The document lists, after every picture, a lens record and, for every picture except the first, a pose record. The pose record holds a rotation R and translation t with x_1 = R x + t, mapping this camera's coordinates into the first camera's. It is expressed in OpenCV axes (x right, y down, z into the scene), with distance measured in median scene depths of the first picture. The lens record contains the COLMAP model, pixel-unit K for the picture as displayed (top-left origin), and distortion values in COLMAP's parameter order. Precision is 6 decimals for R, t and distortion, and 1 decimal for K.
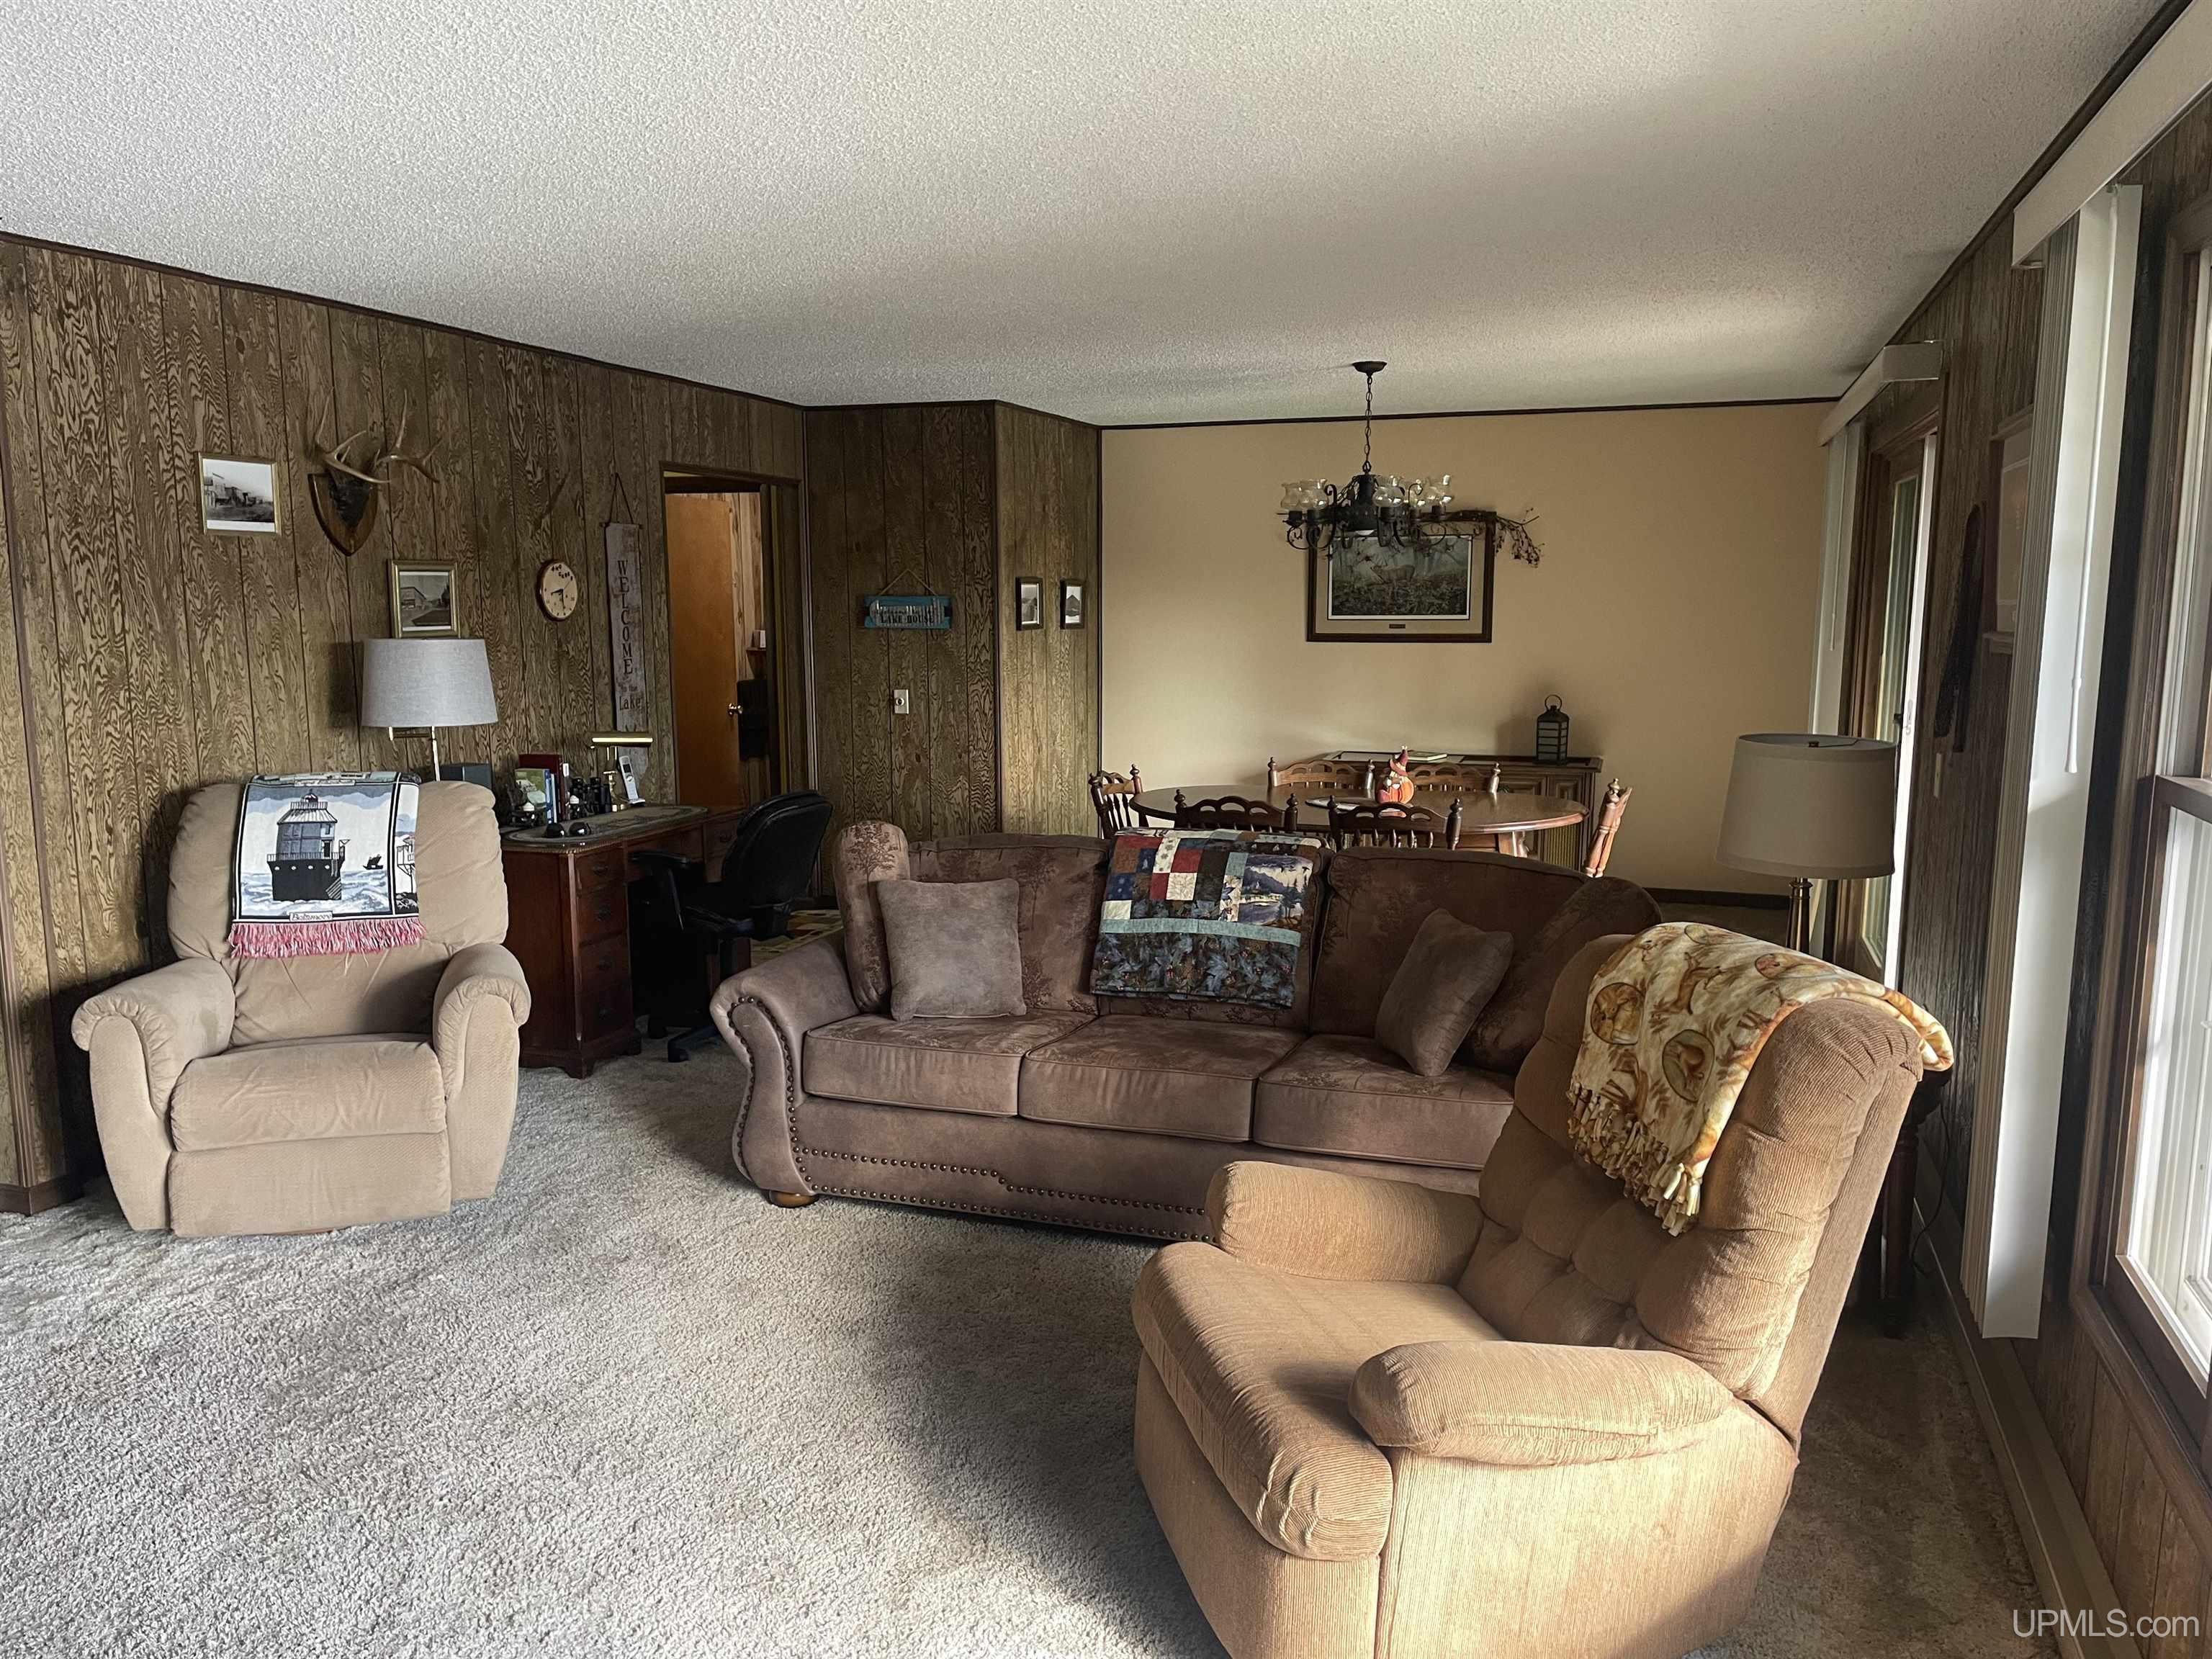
lens RADIAL K [[1632.9, 0, 1099.0], [0, 1632.9, 851.0], [0, 0, 1]] dist [0.097850, -0.130026]
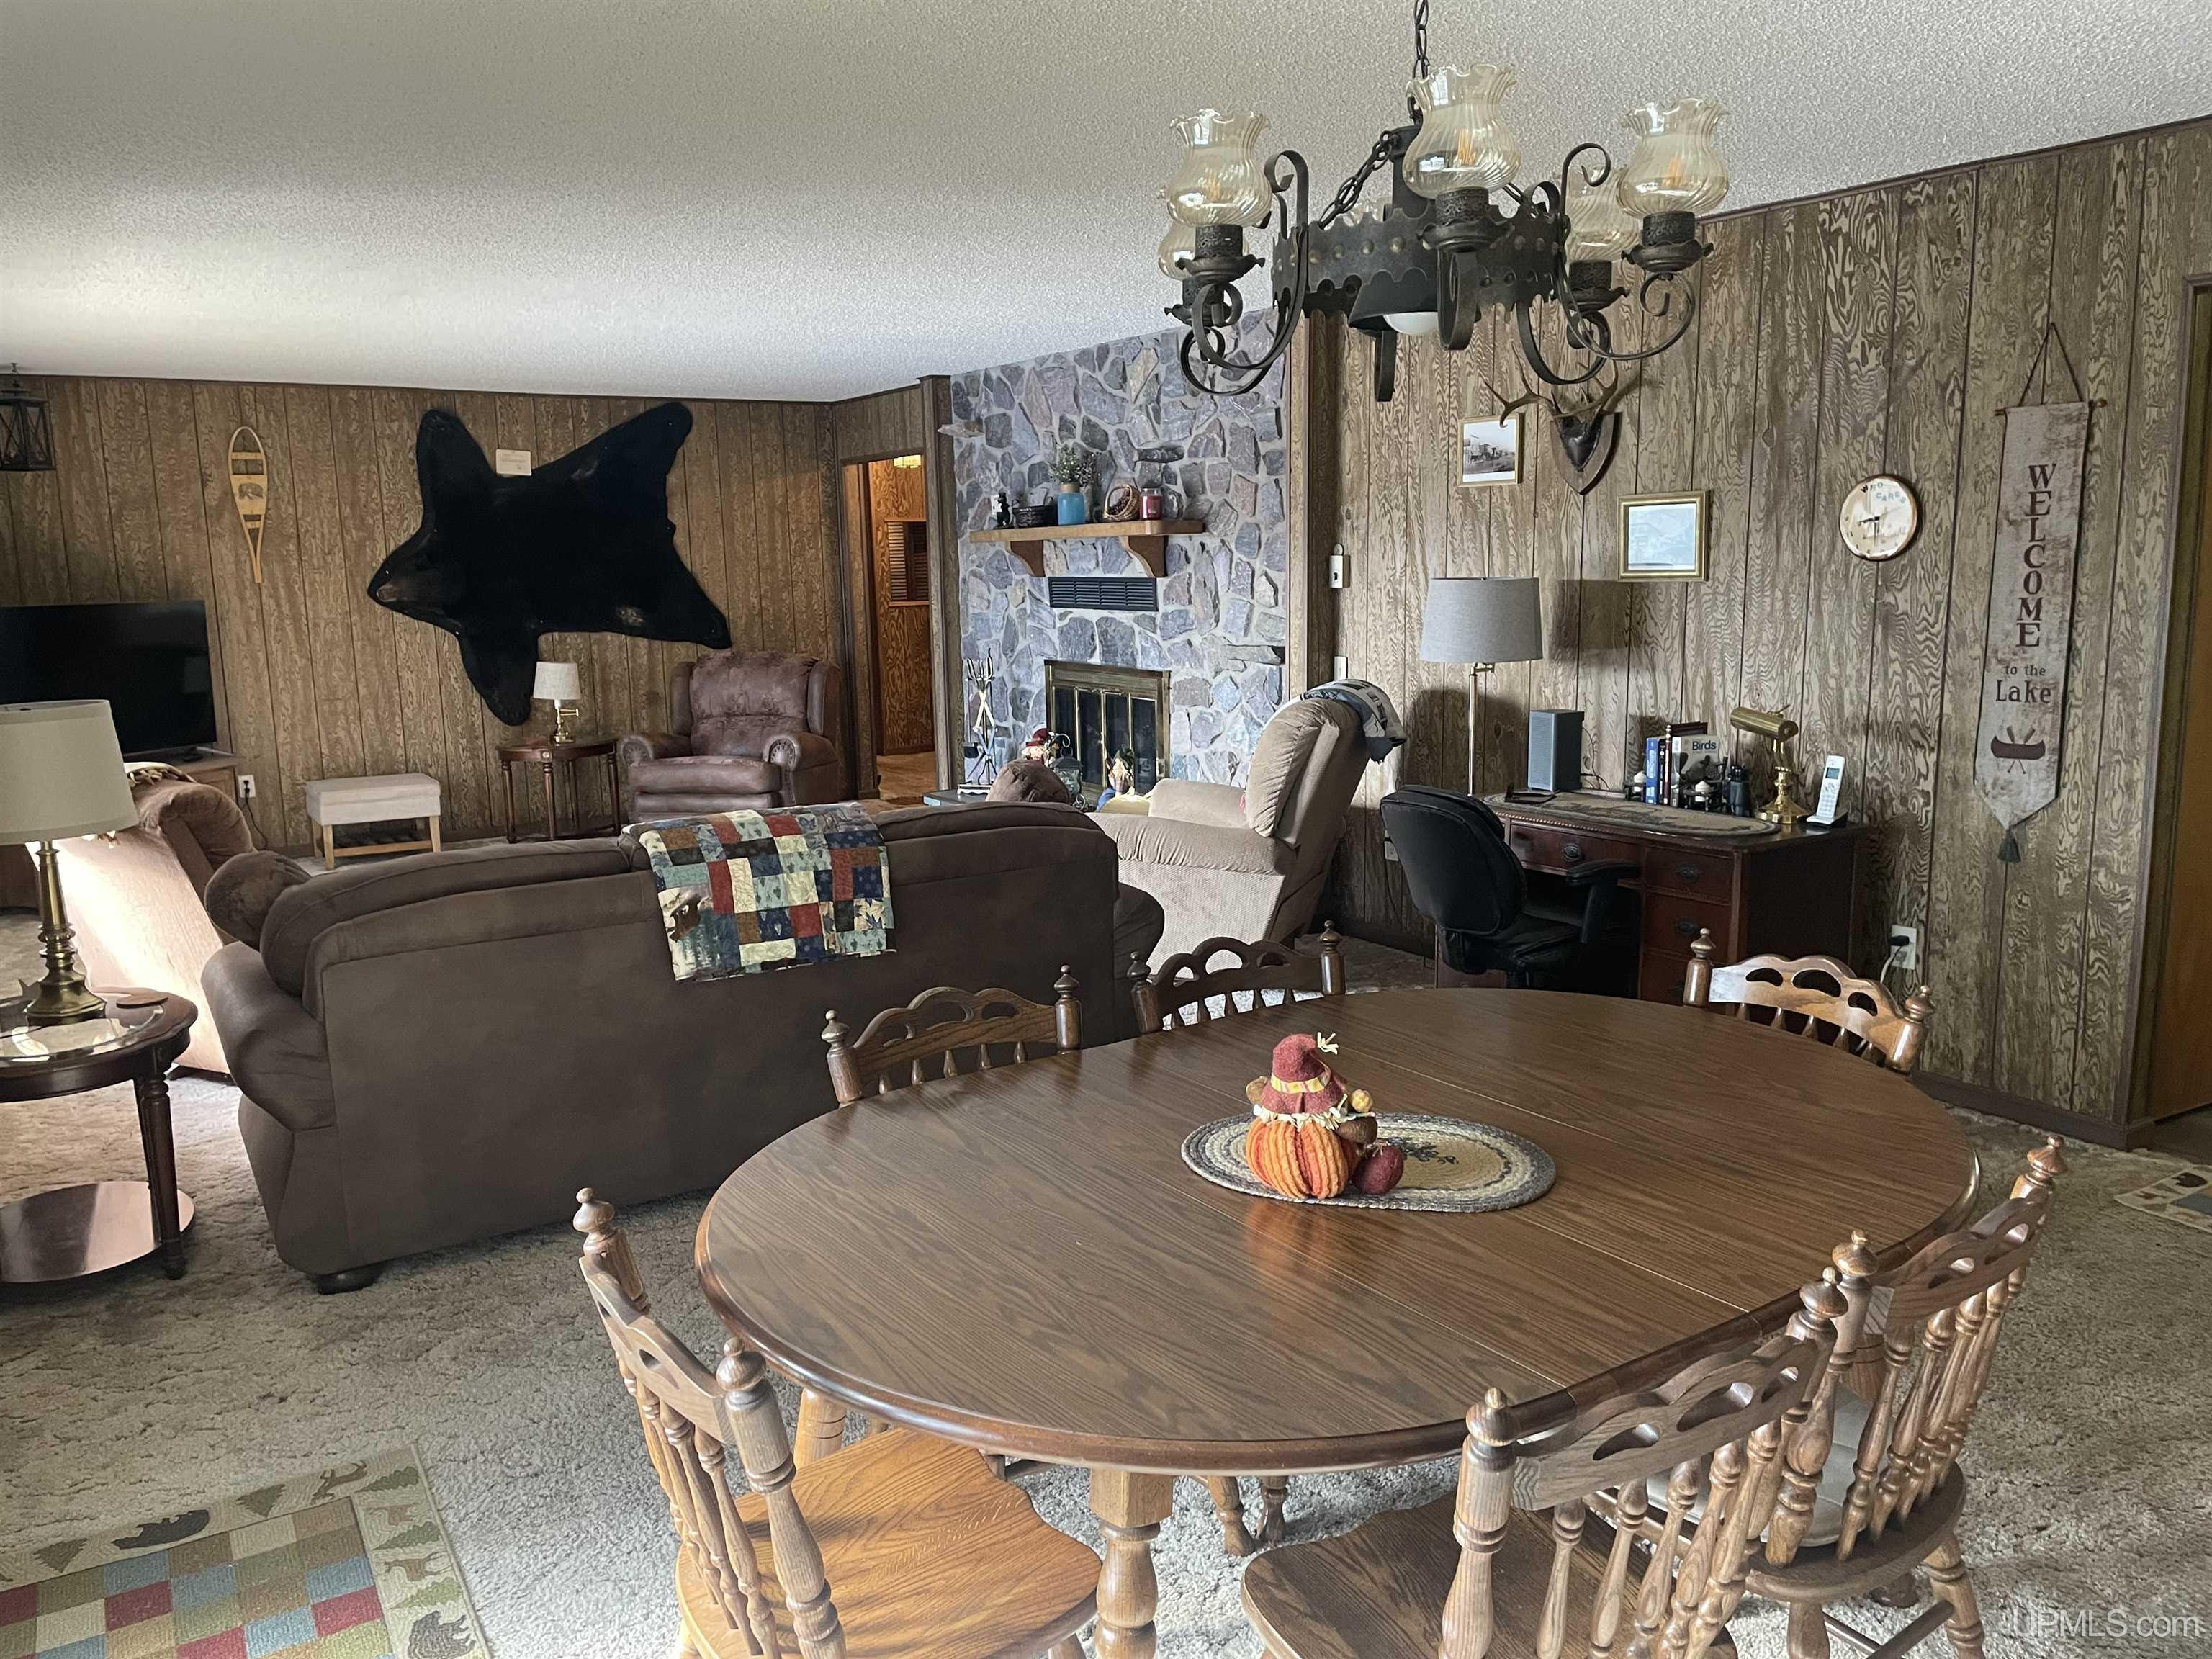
lens RADIAL K [[1661.5, 0, 1106.0], [0, 1661.5, 829.5], [0, 0, 1]] dist [0.103715, -0.132815]
pose [[-0.620572, 0.144616, -0.770698, 0.639530], [-0.100876, 0.959957, 0.261355, -0.254285], [0.777633, 0.239935, -0.581135, 1.637231]]
